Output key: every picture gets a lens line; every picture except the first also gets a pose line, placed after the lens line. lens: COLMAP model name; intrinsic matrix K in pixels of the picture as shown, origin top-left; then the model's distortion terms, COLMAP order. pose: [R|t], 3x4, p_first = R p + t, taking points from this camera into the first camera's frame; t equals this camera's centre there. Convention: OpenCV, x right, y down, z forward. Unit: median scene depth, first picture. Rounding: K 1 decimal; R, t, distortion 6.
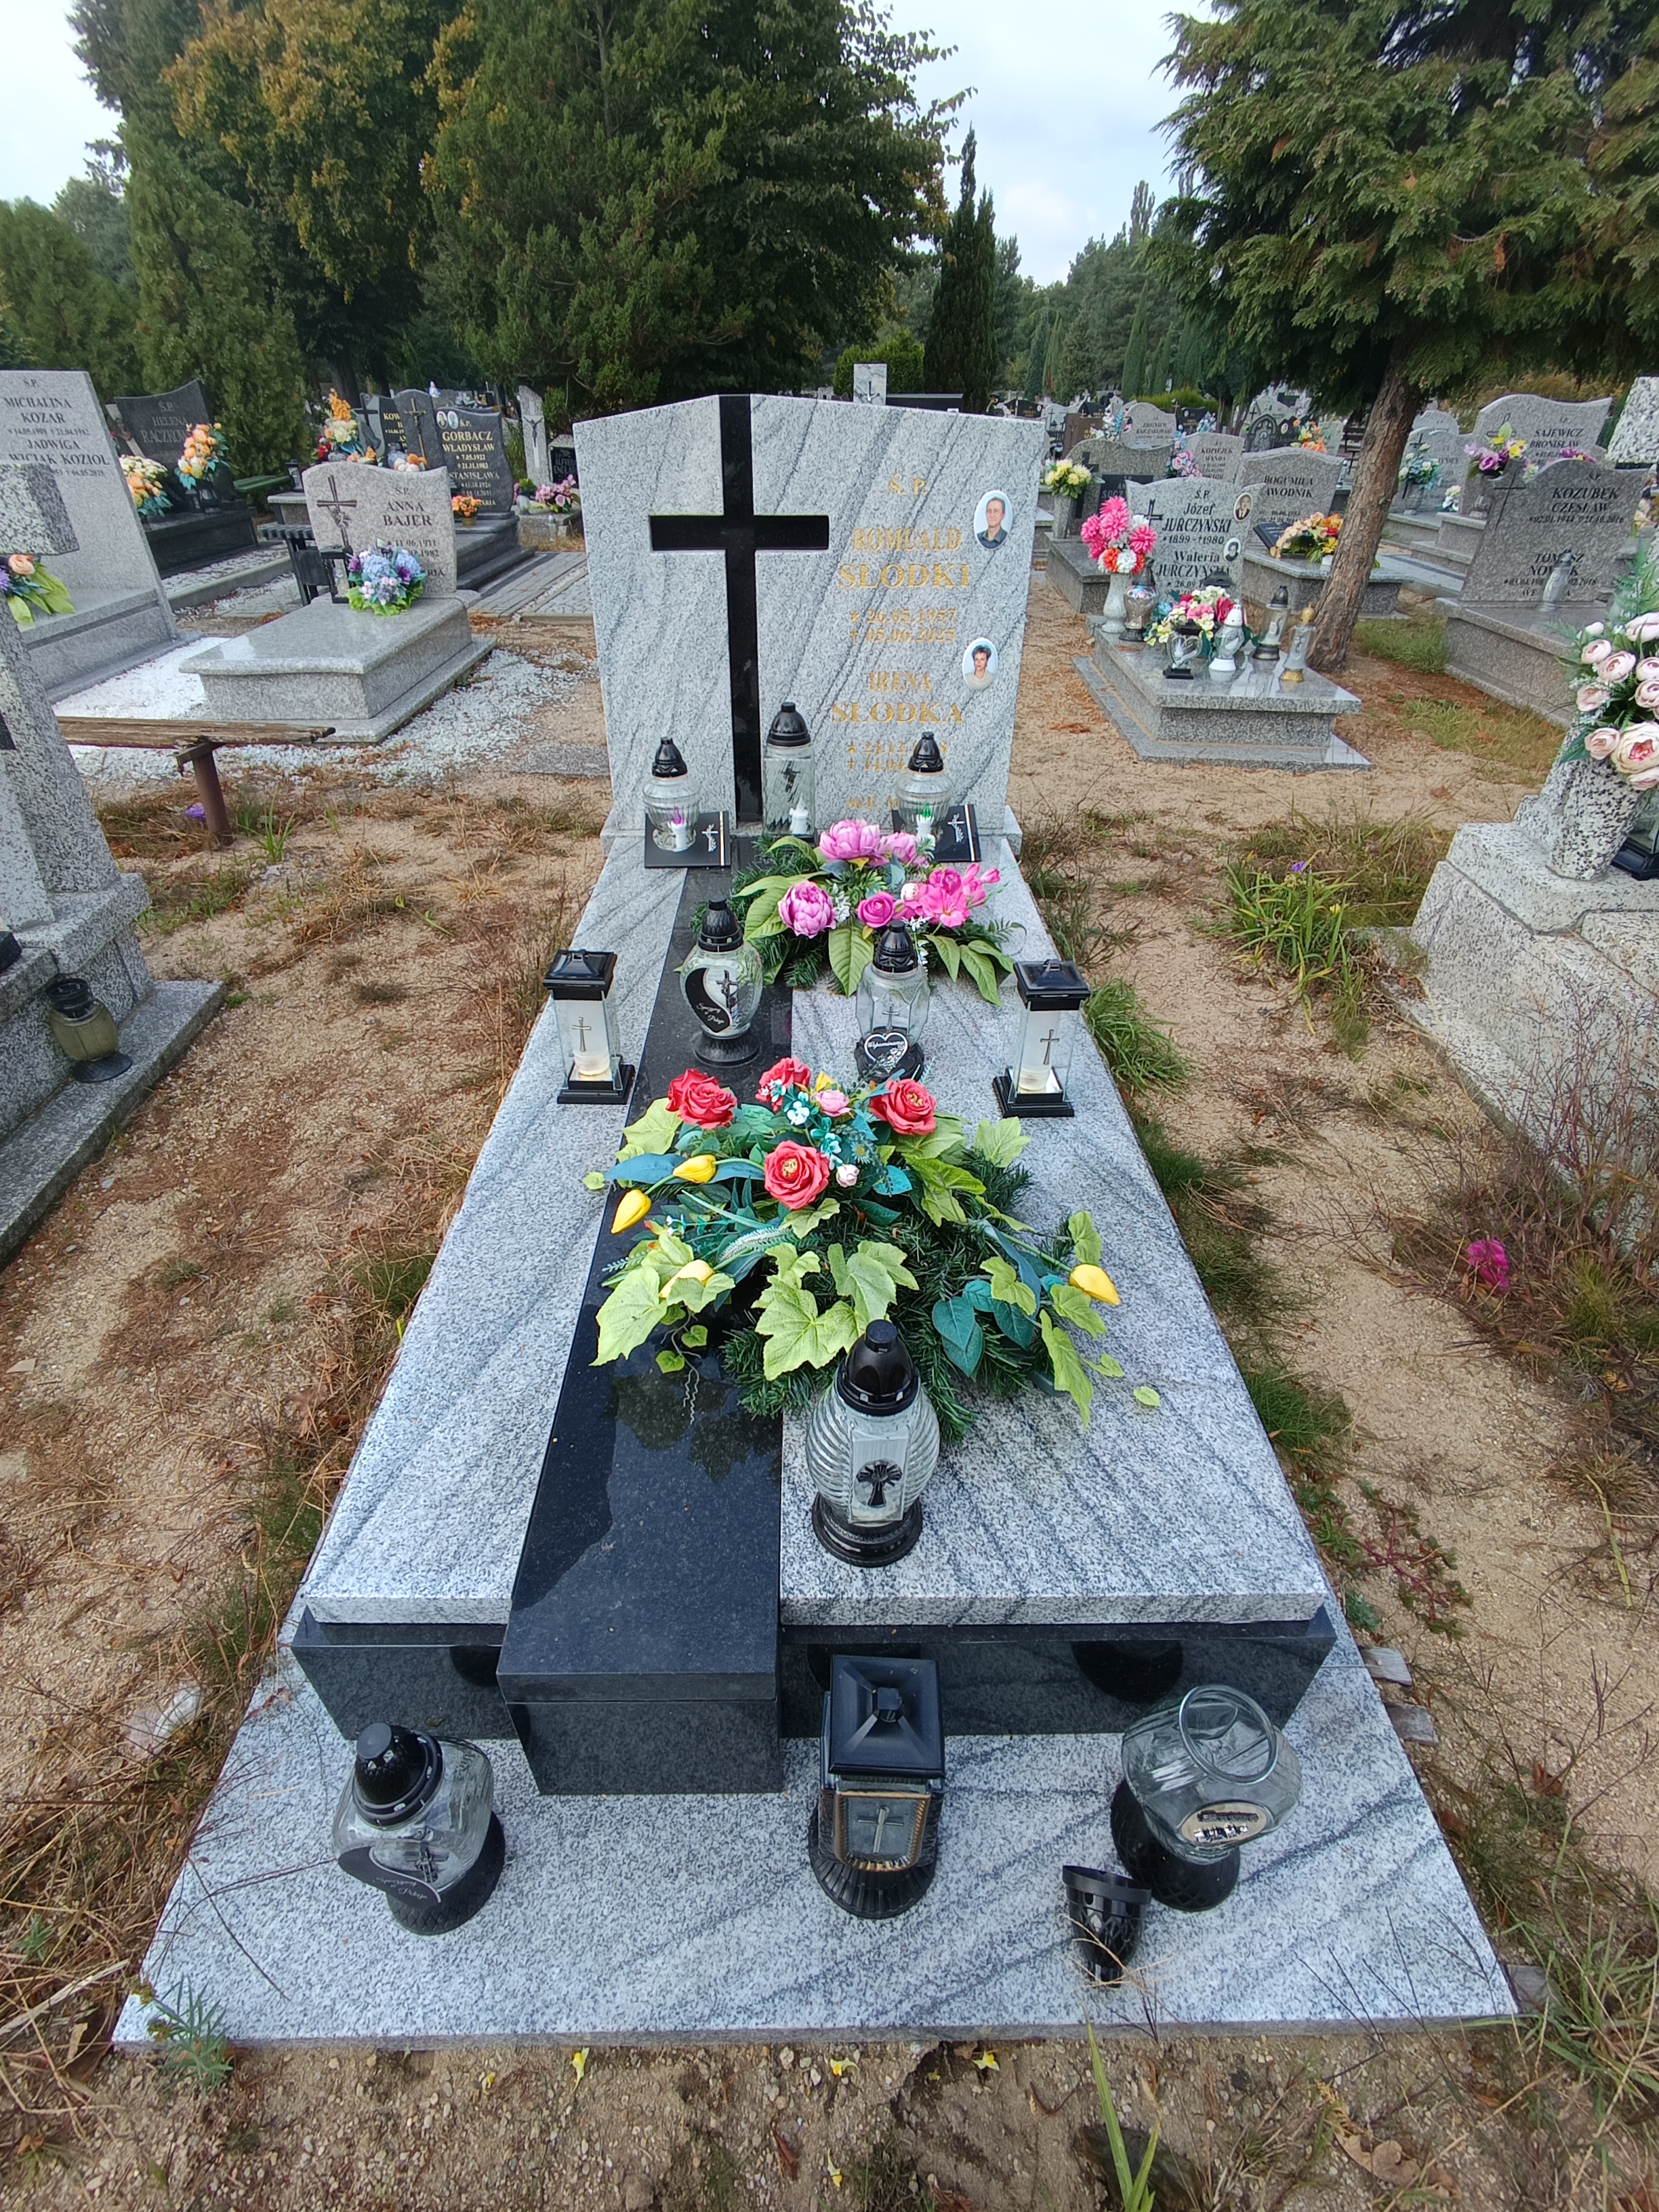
lens RADIAL K [[1007.3, 0, 826.1], [0, 1007.3, 1094.8], [0, 0, 1]] dist [-0.015792, 0.000286]
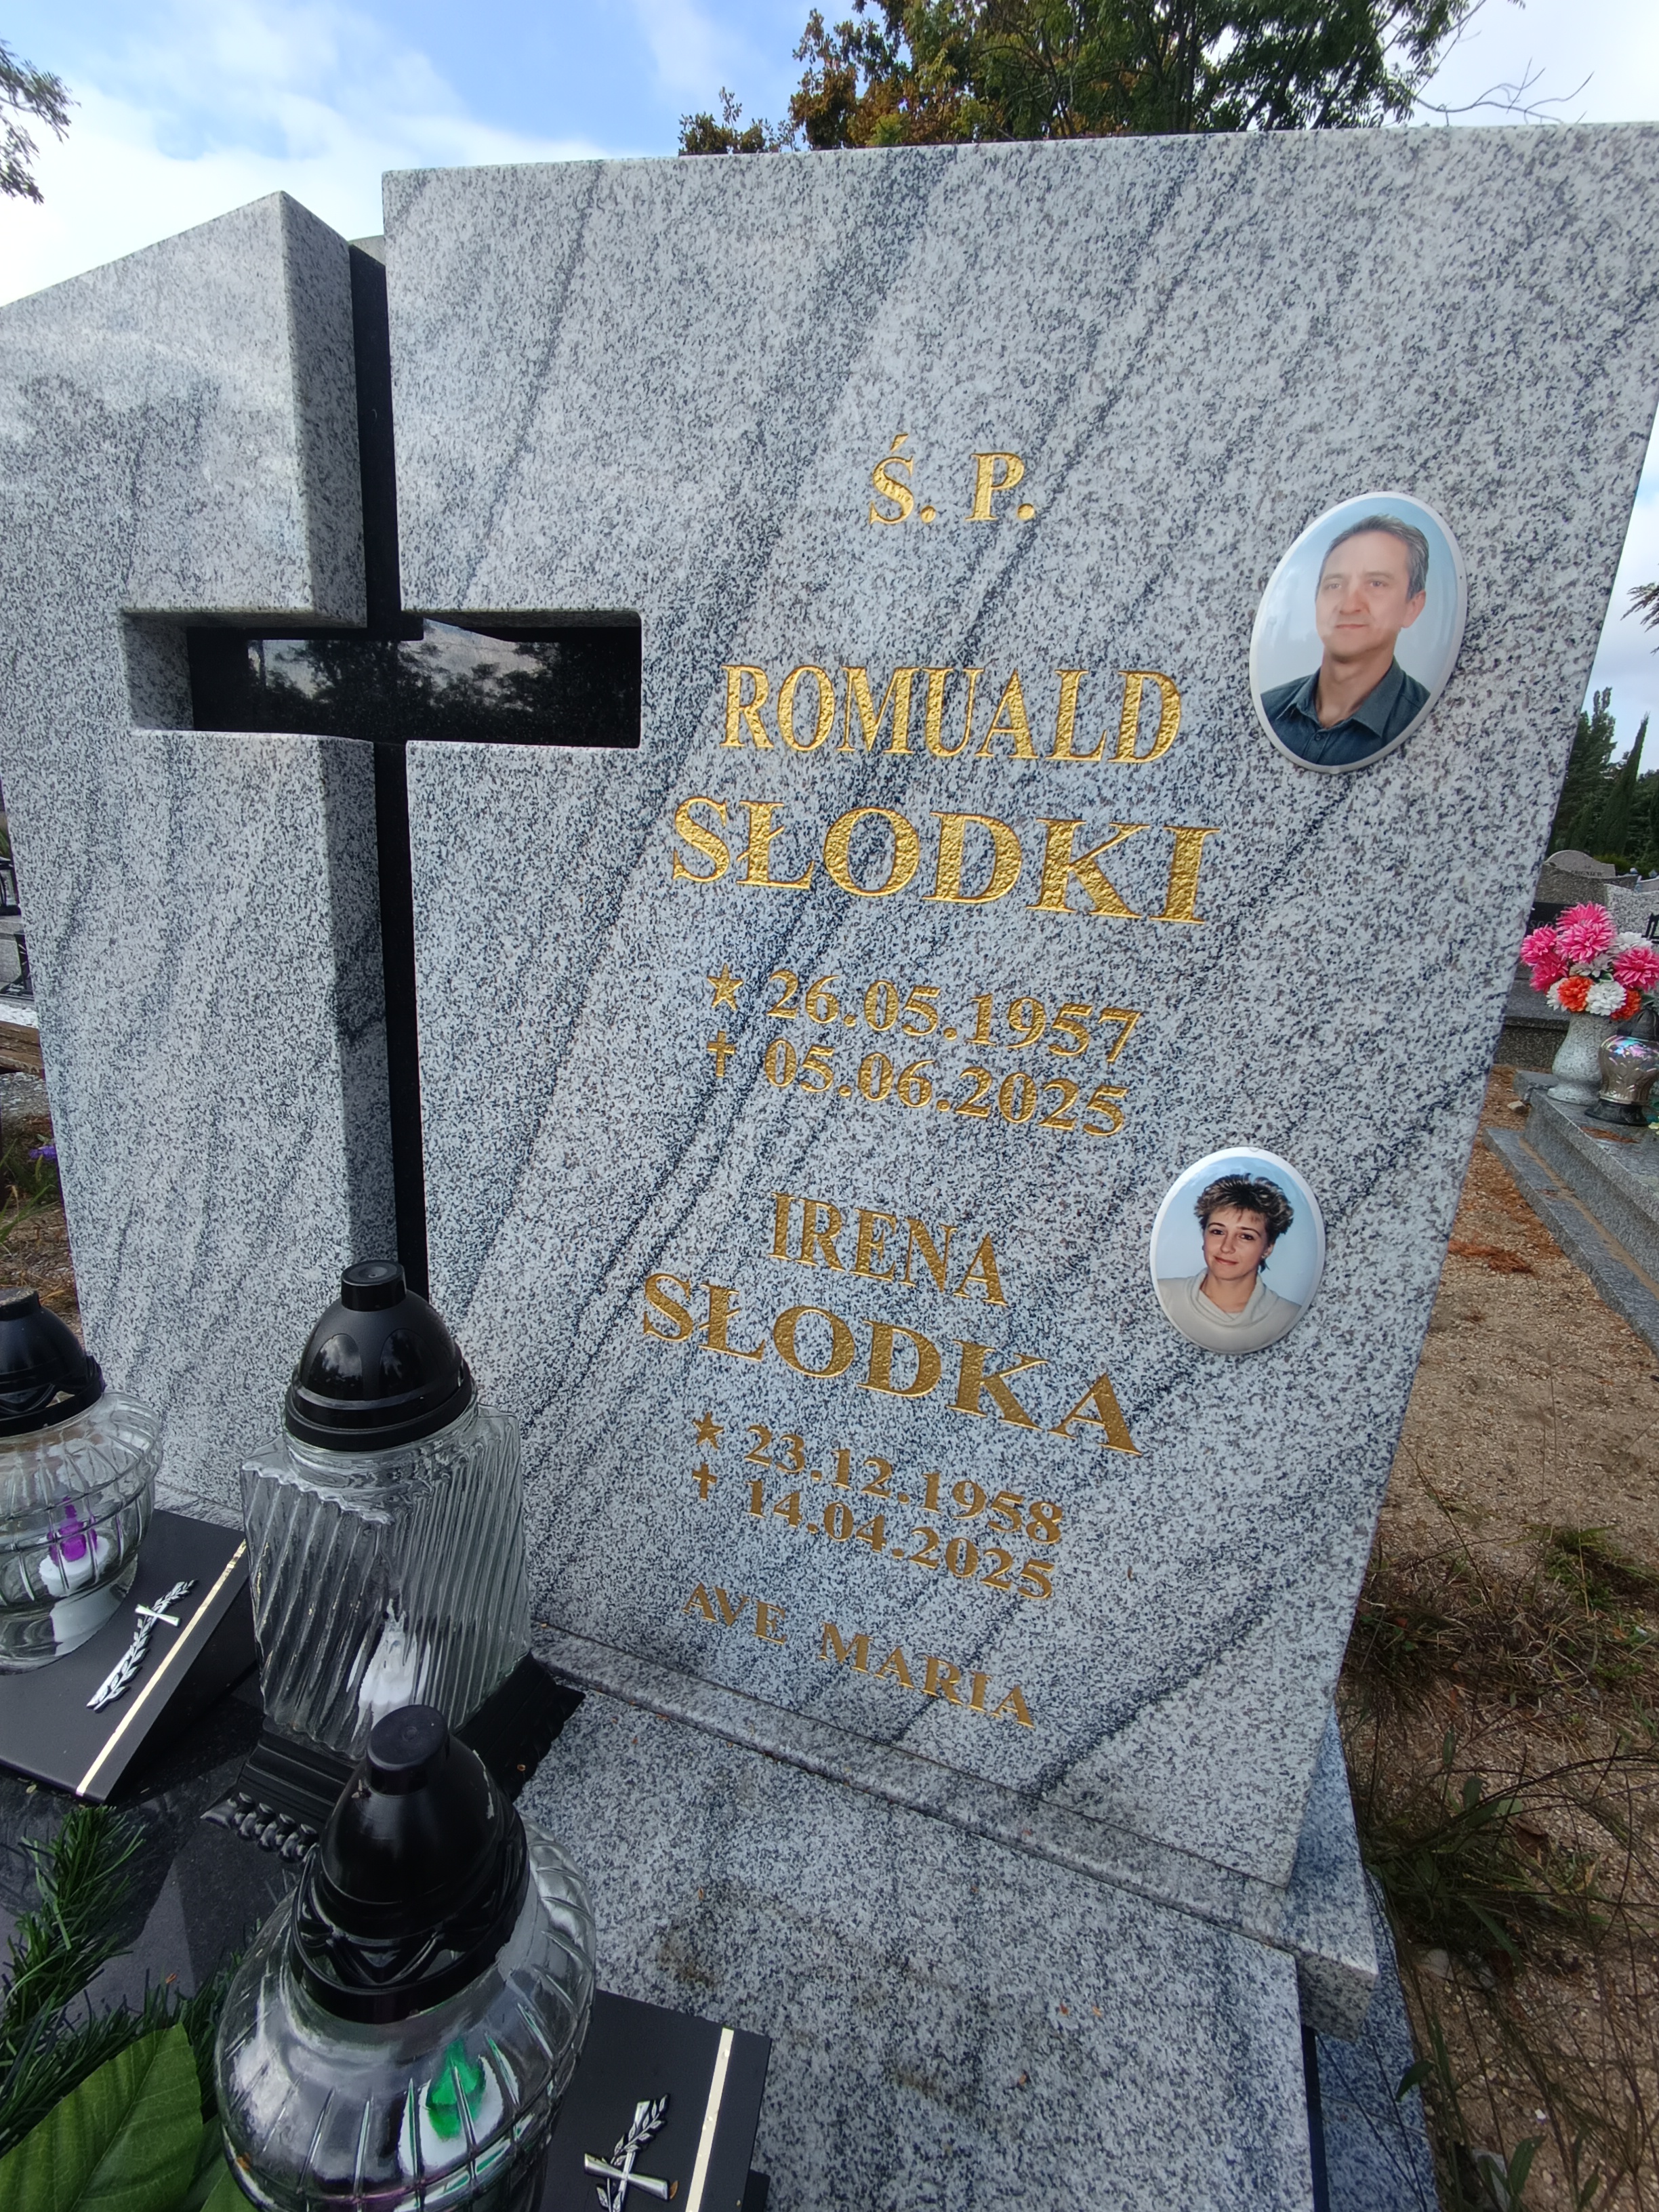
lens RADIAL K [[1007.3, 0, 826.1], [0, 1007.3, 1094.8], [0, 0, 1]] dist [-0.015792, 0.000286]
pose [[0.934338, 0.149031, -0.323733, 0.136375], [-0.252581, 0.917749, -0.306496, -0.371329], [0.251428, 0.368140, 0.895130, 0.769487]]
